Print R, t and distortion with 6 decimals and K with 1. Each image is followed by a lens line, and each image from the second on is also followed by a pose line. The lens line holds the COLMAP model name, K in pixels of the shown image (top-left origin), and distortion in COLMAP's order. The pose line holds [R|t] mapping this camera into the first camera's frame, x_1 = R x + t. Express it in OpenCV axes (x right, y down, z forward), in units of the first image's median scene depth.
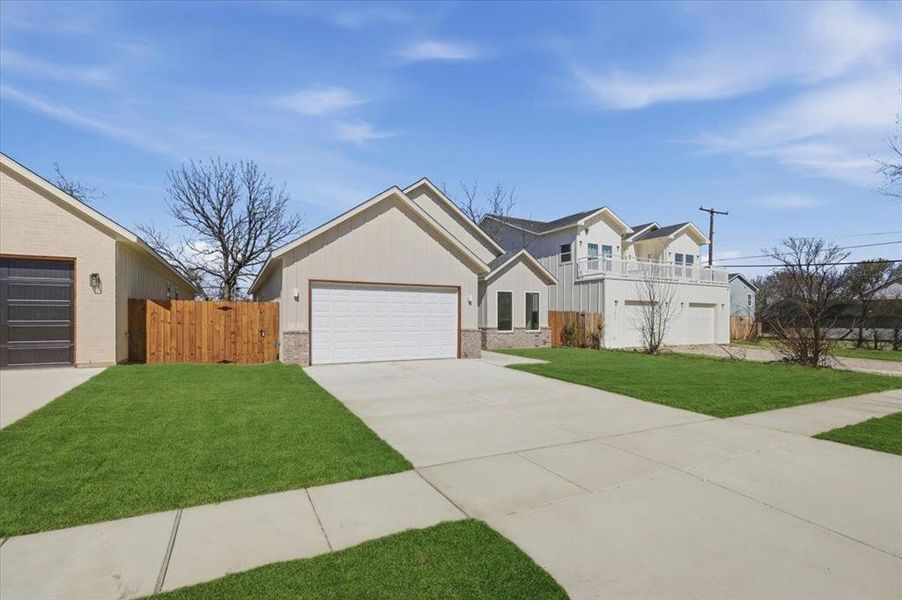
lens RADIAL K [[407.4, 0, 450.1], [0, 407.4, 319.4], [0, 0, 1]] dist [0.001562, 0.000209]
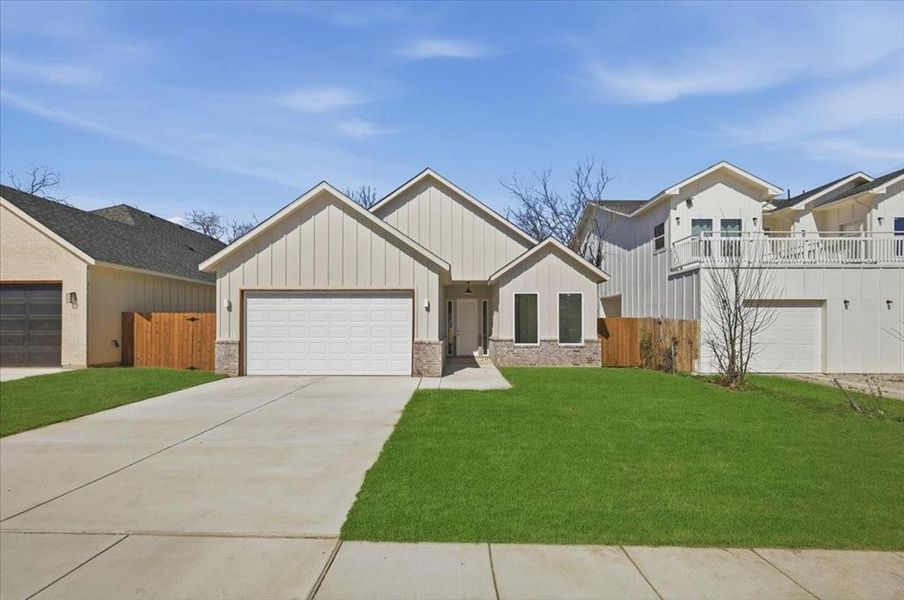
lens RADIAL K [[407.1, 0, 449.9], [0, 407.1, 324.7], [0, 0, 1]] dist [0.000189, 0.000267]
pose [[0.879063, -0.005950, -0.476668, 0.396650], [0.001153, 0.999946, -0.010354, -0.000542], [0.476704, 0.008552, 0.879022, 0.251587]]
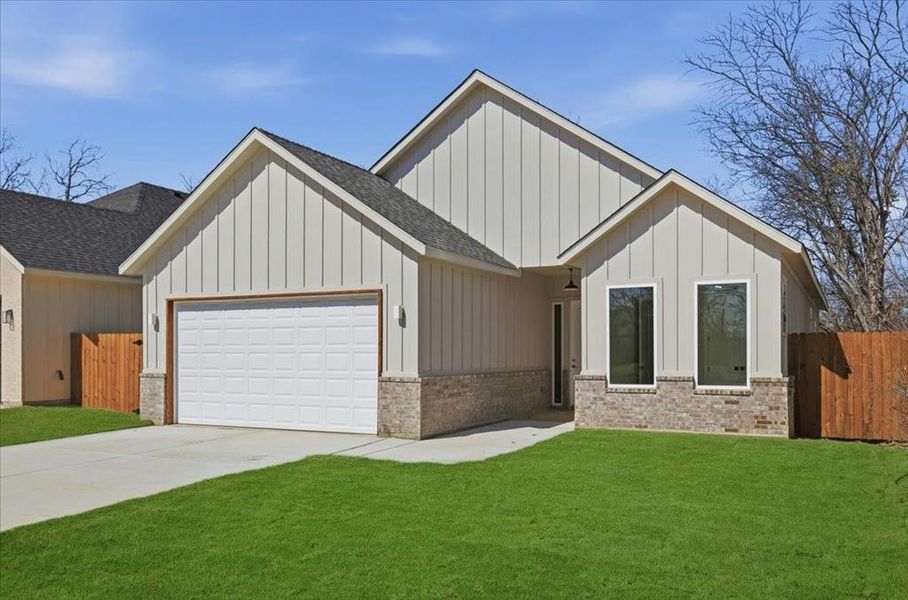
lens RADIAL K [[766.6, 0, 454.9], [0, 766.6, 349.7], [0, 0, 1]] dist [0.003815, -0.006317]
pose [[0.582360, -0.006366, -0.812906, 0.677812], [0.001104, 0.999975, -0.007040, -0.001832], [0.812930, 0.003202, 0.582353, 0.437184]]
